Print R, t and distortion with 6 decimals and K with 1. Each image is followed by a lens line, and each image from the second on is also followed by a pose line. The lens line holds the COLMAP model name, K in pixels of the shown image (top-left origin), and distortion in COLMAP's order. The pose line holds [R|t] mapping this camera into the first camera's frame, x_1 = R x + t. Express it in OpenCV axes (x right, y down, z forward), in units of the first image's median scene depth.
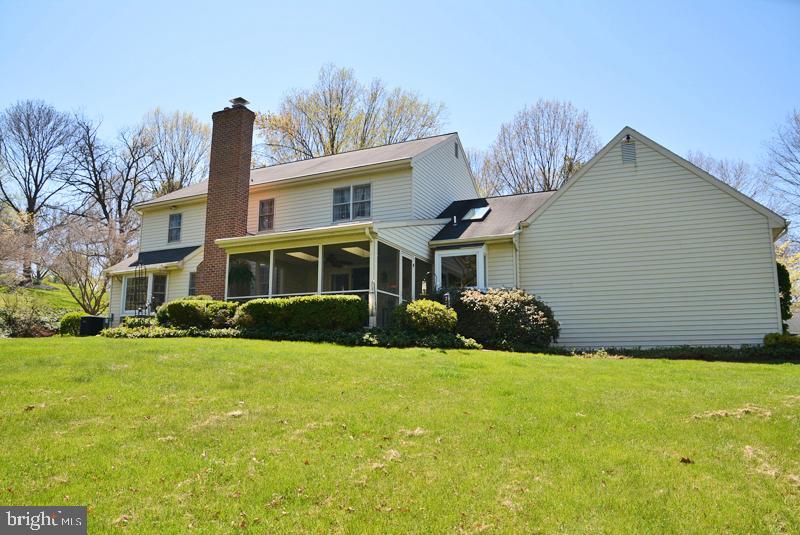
lens RADIAL K [[559.3, 0, 393.7], [0, 559.3, 274.8], [0, 0, 1]] dist [-0.093236, 0.039168]
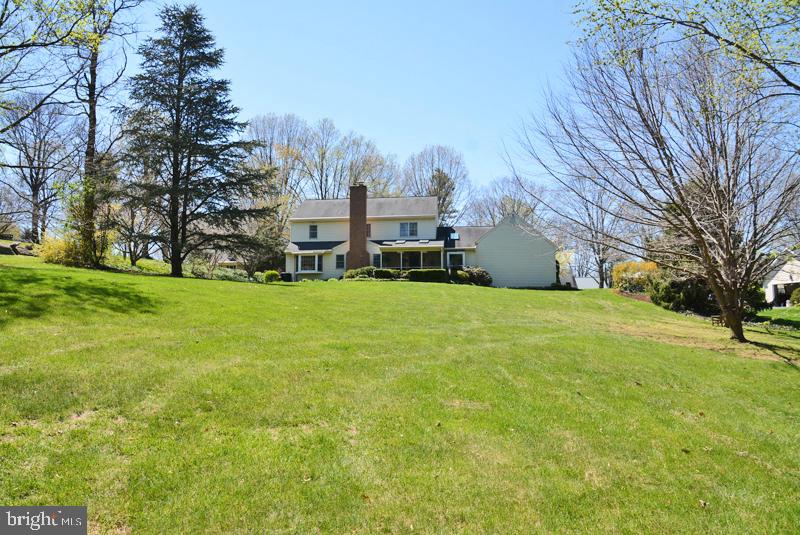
lens RADIAL K [[536.2, 0, 400.0], [0, 536.2, 267.5], [0, 0, 1]] dist [0.001343, 0.000320]
pose [[0.943902, 0.020748, 0.329574, -1.034196], [-0.041931, 0.997476, 0.057297, -0.109400], [-0.327553, -0.067902, 0.942390, -1.452770]]
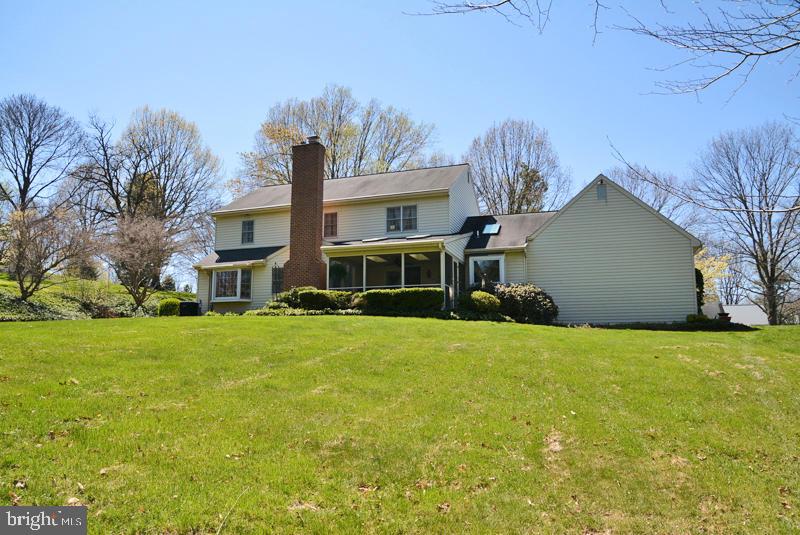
lens RADIAL K [[559.3, 0, 393.7], [0, 559.3, 274.8], [0, 0, 1]] dist [-0.093236, 0.039168]
pose [[0.994098, 0.010741, 0.107949, -0.275105], [-0.012699, 0.999767, 0.017470, -0.018959], [-0.107736, -0.018738, 0.994003, -0.401540]]
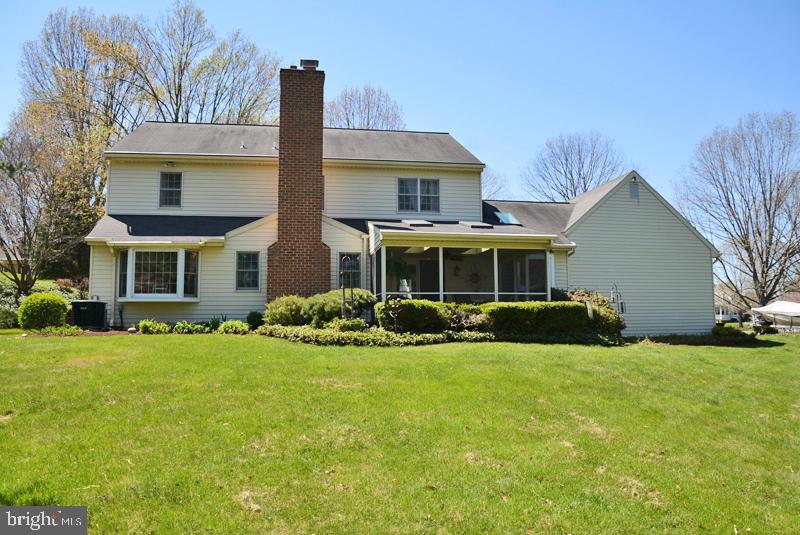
lens RADIAL K [[559.3, 0, 393.7], [0, 559.3, 274.8], [0, 0, 1]] dist [-0.093236, 0.039168]
pose [[0.823936, 0.036327, 0.565517, -0.787469], [-0.078506, 0.995638, 0.050424, -0.036877], [-0.561219, -0.085943, 0.823193, 0.197086]]
